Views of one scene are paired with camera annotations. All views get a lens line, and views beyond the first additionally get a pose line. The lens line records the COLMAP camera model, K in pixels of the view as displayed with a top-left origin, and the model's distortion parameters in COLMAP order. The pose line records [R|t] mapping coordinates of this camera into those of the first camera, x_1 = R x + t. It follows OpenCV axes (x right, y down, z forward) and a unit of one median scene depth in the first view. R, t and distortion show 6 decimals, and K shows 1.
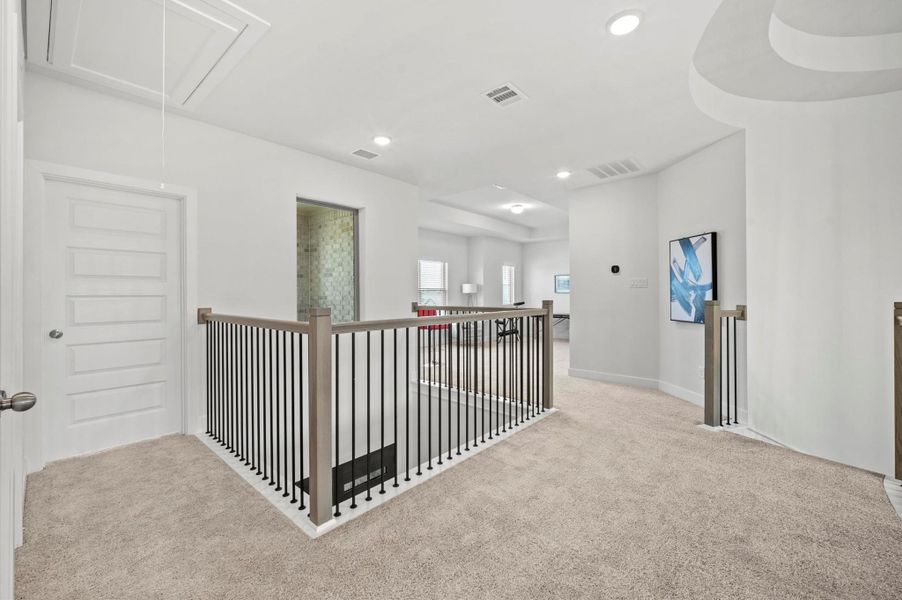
lens RADIAL K [[373.1, 0, 453.9], [0, 373.1, 296.4], [0, 0, 1]] dist [-0.005750, 0.000129]
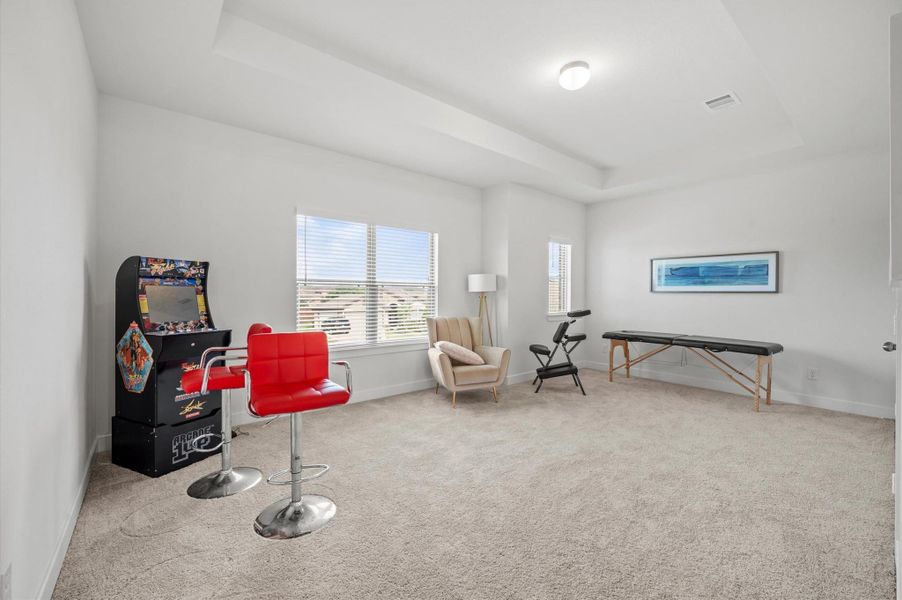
lens RADIAL K [[373.1, 0, 446.1], [0, 373.1, 299.6], [0, 0, 1]] dist [-0.005750, 0.000129]
pose [[0.984399, 0.006024, -0.175847, 0.084340], [-0.005596, 0.999980, 0.002932, 0.000691], [0.175862, -0.001902, 0.984413, 0.464011]]
